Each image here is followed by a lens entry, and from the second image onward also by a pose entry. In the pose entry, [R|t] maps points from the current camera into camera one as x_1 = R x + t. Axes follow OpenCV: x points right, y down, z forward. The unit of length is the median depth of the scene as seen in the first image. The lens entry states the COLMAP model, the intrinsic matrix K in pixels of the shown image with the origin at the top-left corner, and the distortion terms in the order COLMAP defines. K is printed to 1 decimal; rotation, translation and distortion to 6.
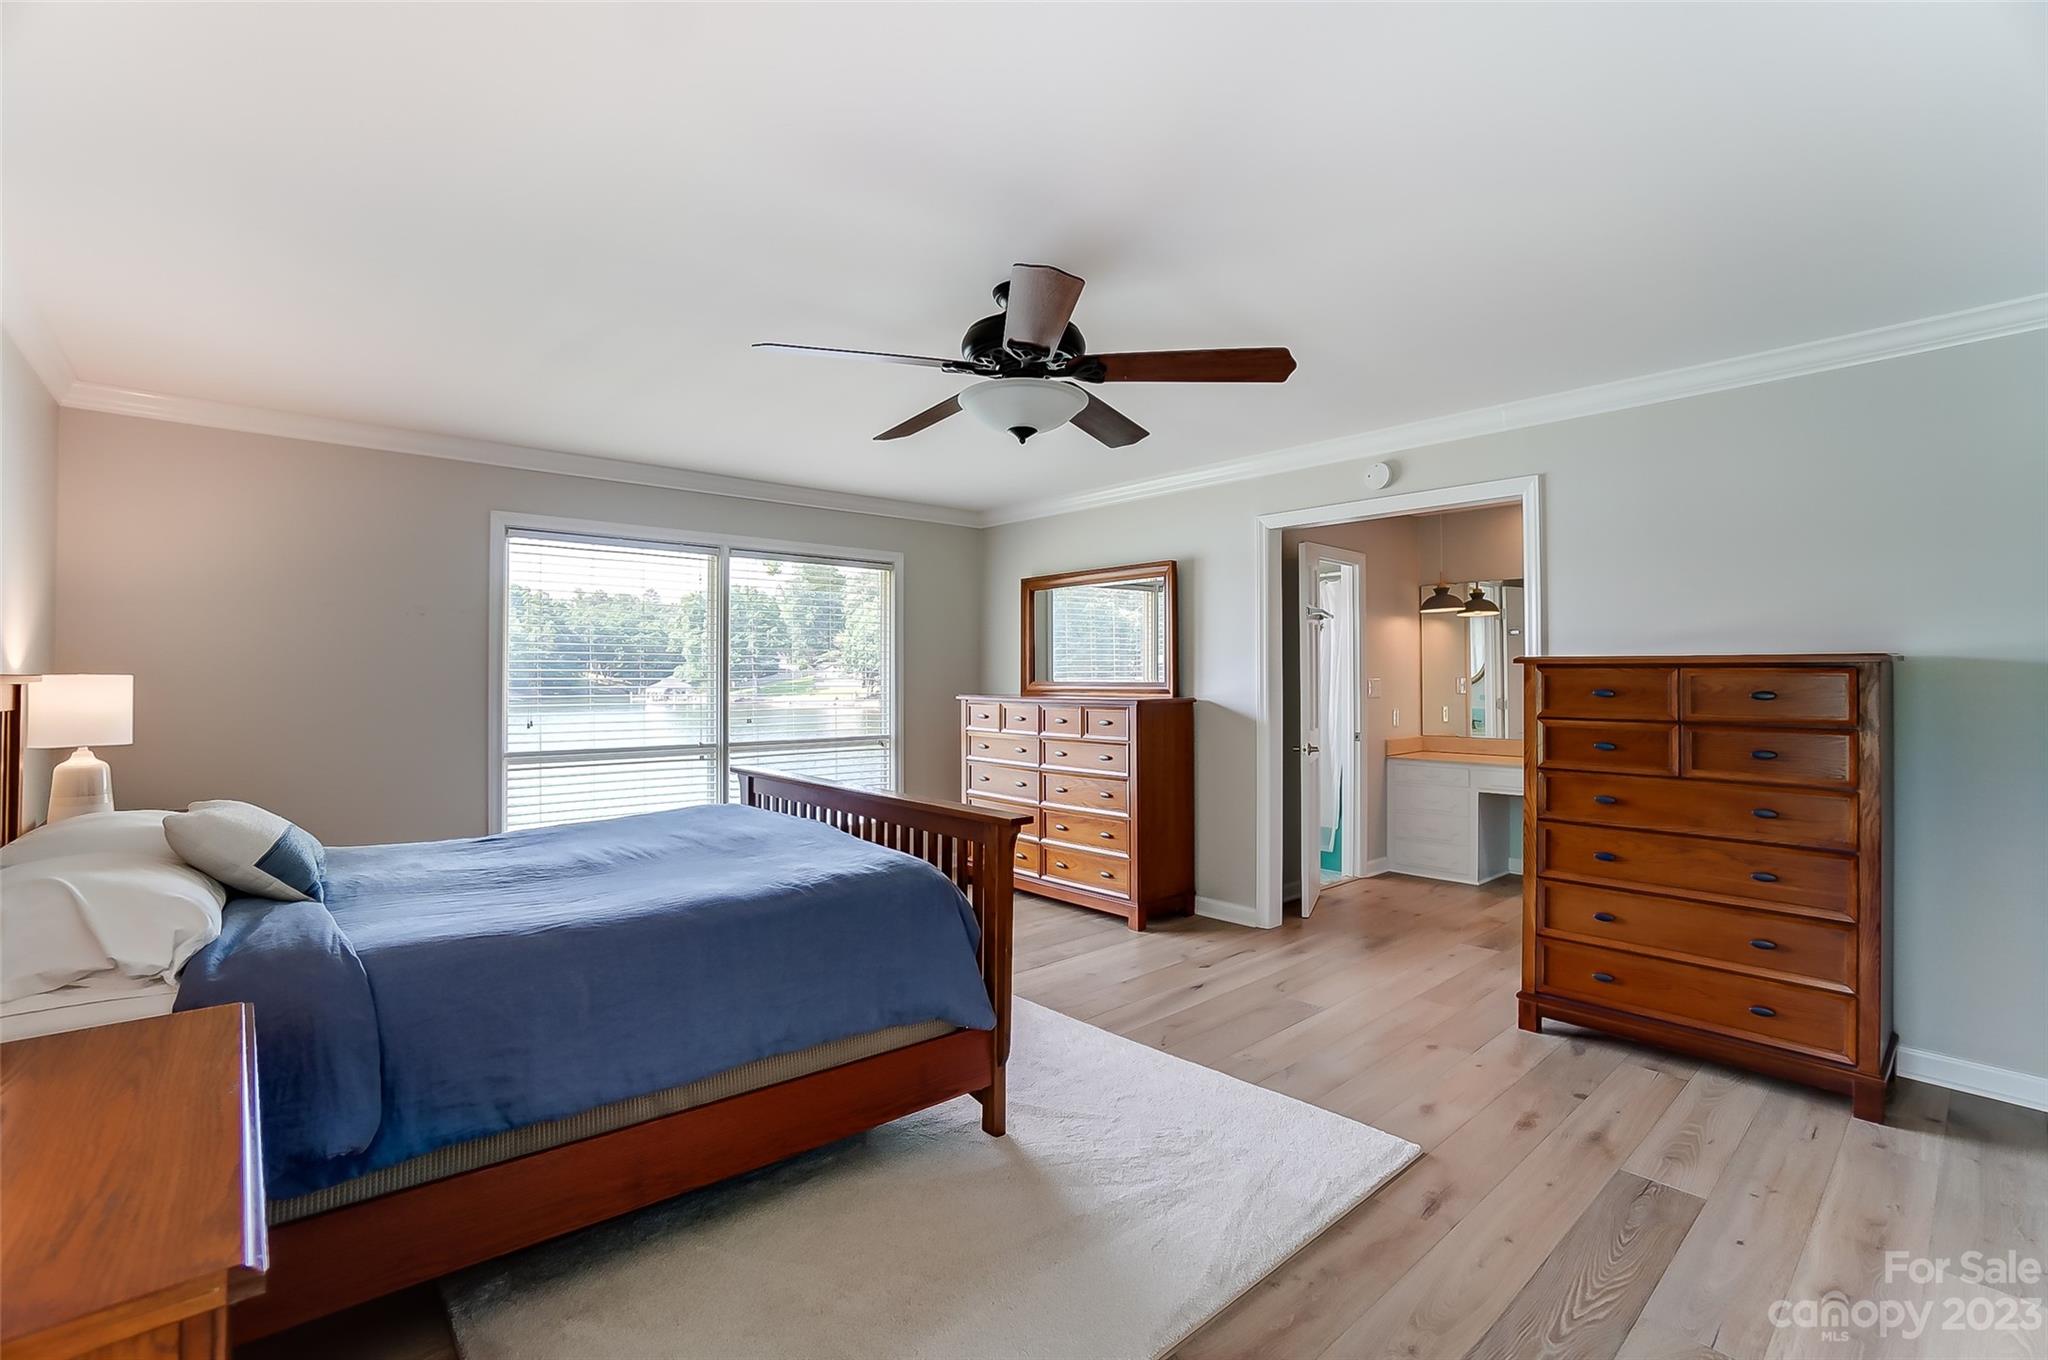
lens RADIAL K [[895.4, 0, 1024.0], [0, 895.4, 680.0], [0, 0, 1]] dist [-0.000320, -0.000021]
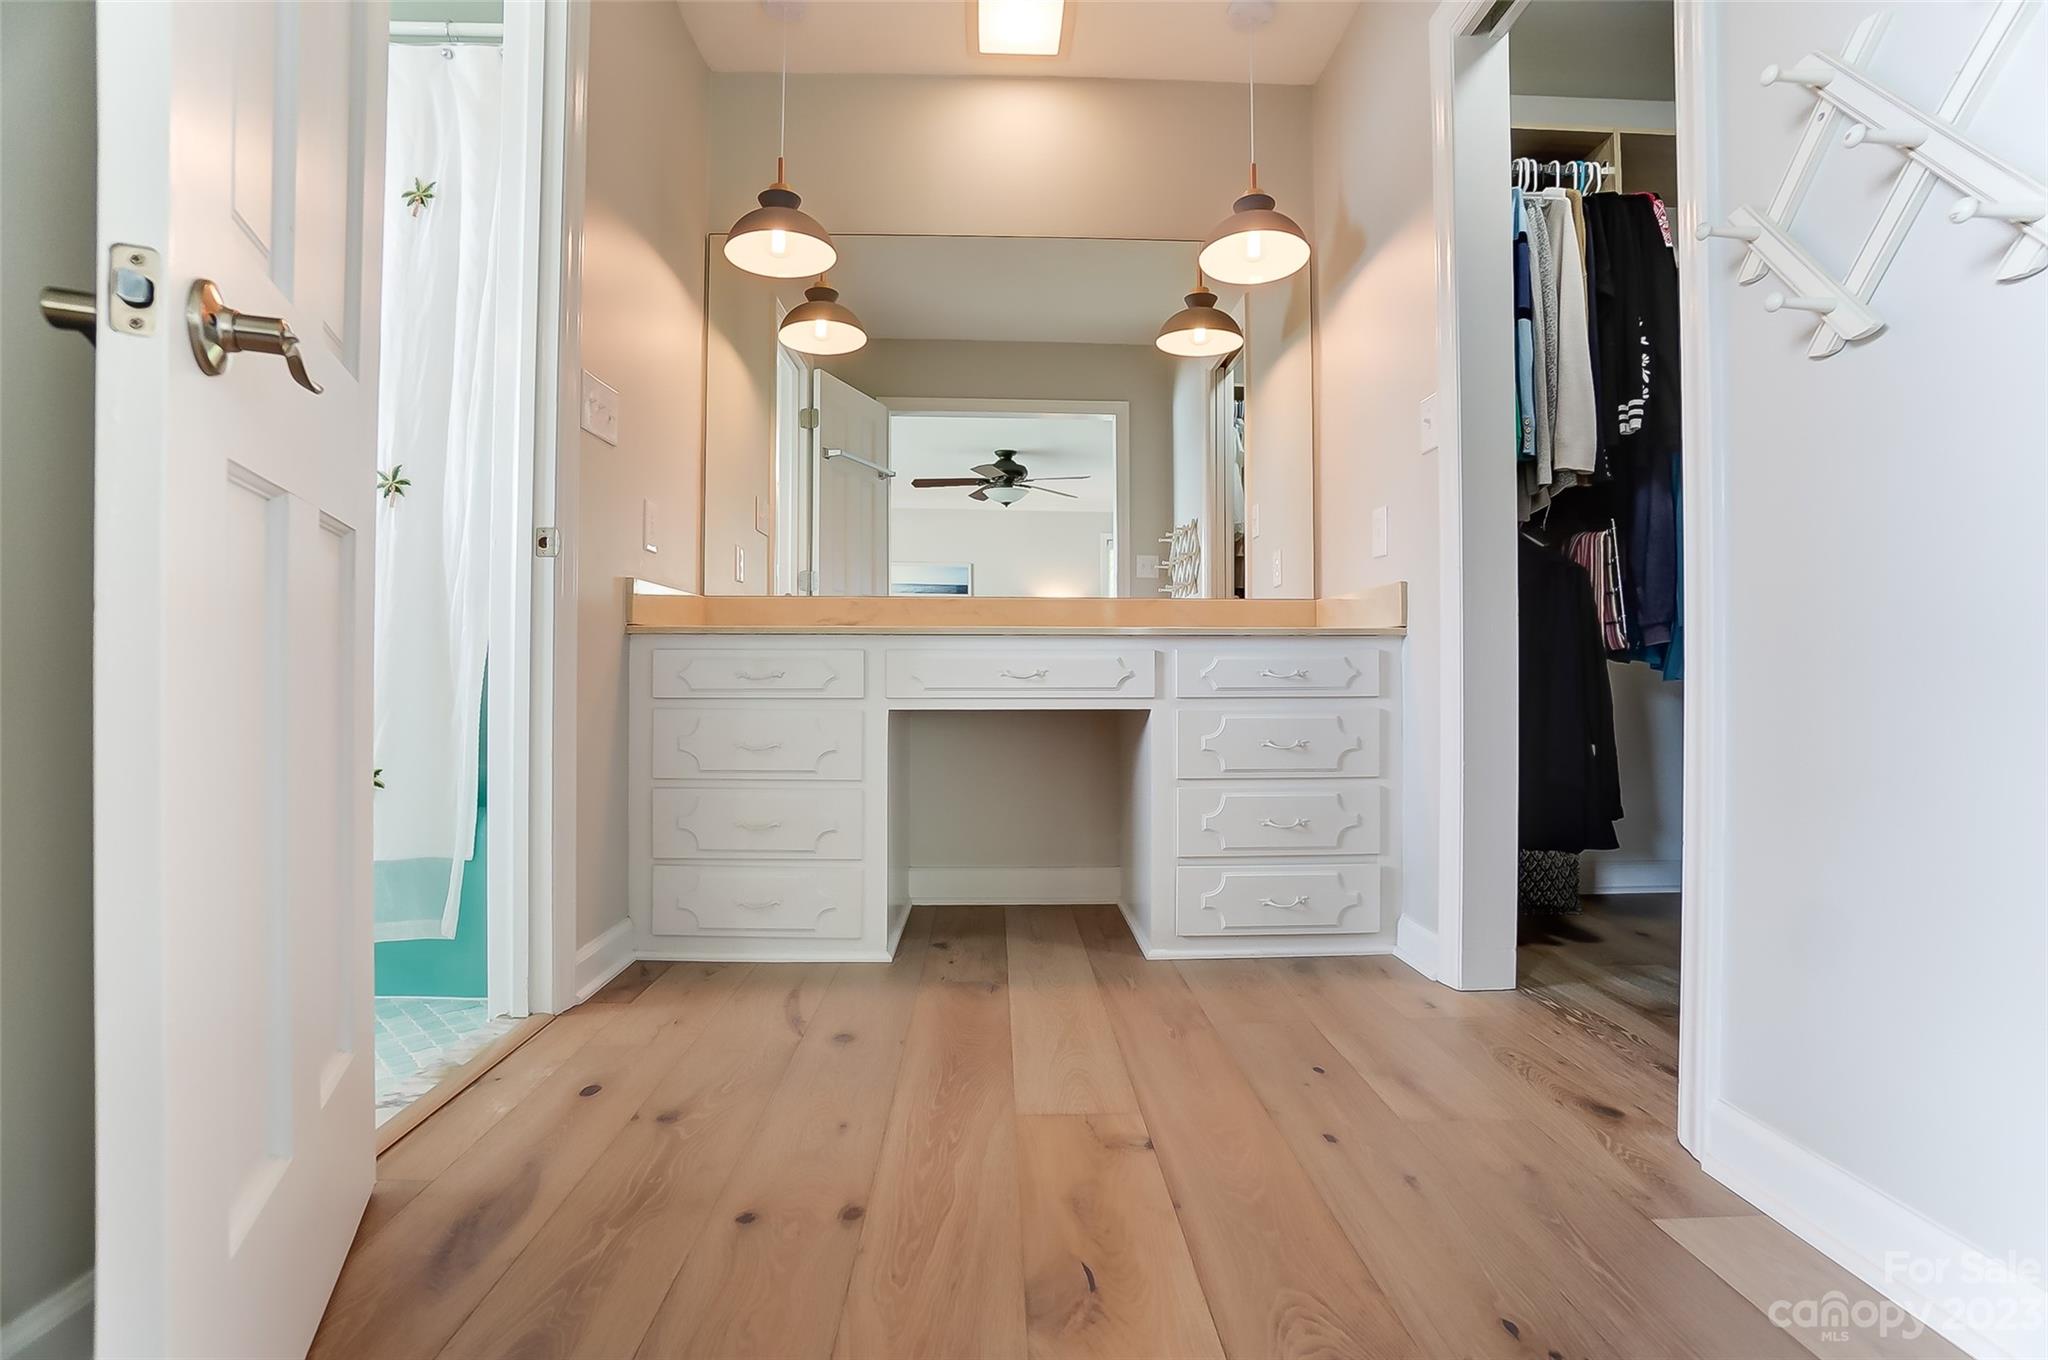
lens RADIAL K [[898.7, 0, 1025.2], [0, 898.7, 702.3], [0, 0, 1]] dist [-0.000638, -0.000067]
pose [[0.632419, -0.002621, 0.774622, 0.237785], [-0.000200, 0.999994, 0.003547, 0.113927], [-0.774626, -0.002398, 0.632415, 0.675553]]
